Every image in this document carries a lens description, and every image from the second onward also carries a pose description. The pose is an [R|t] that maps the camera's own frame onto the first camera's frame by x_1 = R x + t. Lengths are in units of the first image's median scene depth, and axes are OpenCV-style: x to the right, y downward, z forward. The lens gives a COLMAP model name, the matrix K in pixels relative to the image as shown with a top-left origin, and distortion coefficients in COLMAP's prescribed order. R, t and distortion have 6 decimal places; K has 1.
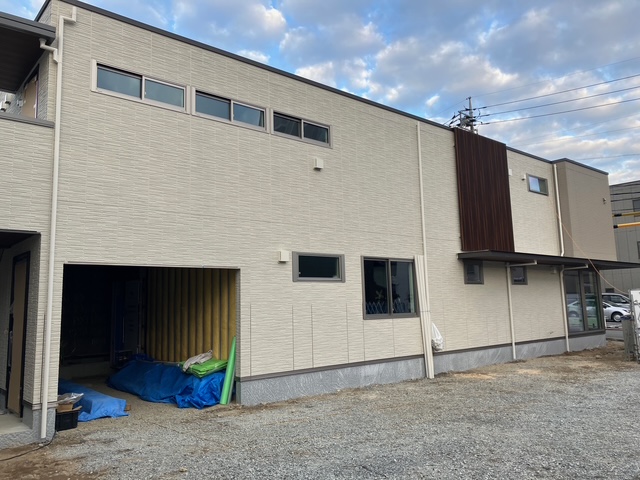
lens RADIAL K [[523.7, 0, 320.0], [0, 523.7, 240.0], [0, 0, 1]] dist [0.037743, -0.014634]
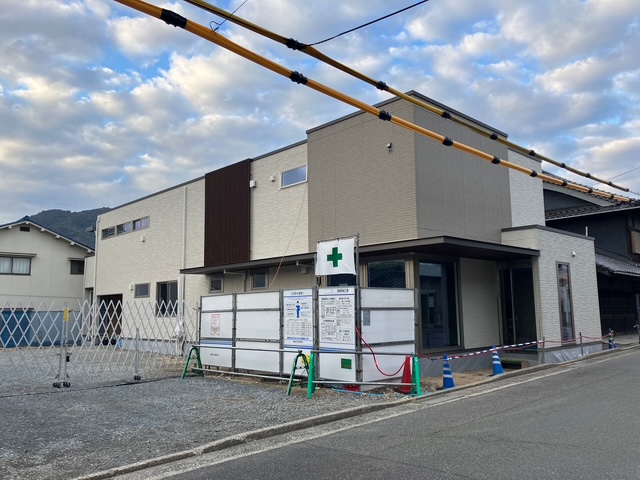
lens RADIAL K [[523.7, 0, 320.0], [0, 523.7, 240.0], [0, 0, 1]] dist [0.037743, -0.014634]
pose [[0.061800, -0.100604, -0.993005, 1.895831], [0.148854, 0.984709, -0.090500, 0.134141], [0.986926, -0.142220, 0.075830, 1.402001]]
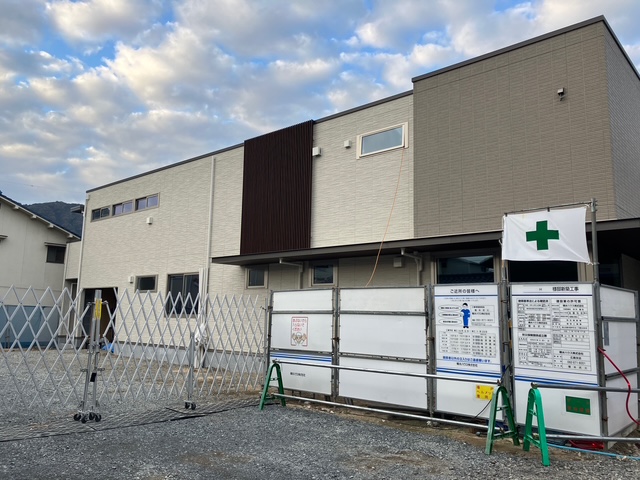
lens RADIAL K [[523.7, 0, 320.0], [0, 523.7, 240.0], [0, 0, 1]] dist [0.037743, -0.014634]
pose [[0.137248, -0.105183, -0.984936, 1.572935], [0.110757, 0.989740, -0.090263, 0.116012], [0.984325, -0.096700, 0.147490, 1.180053]]
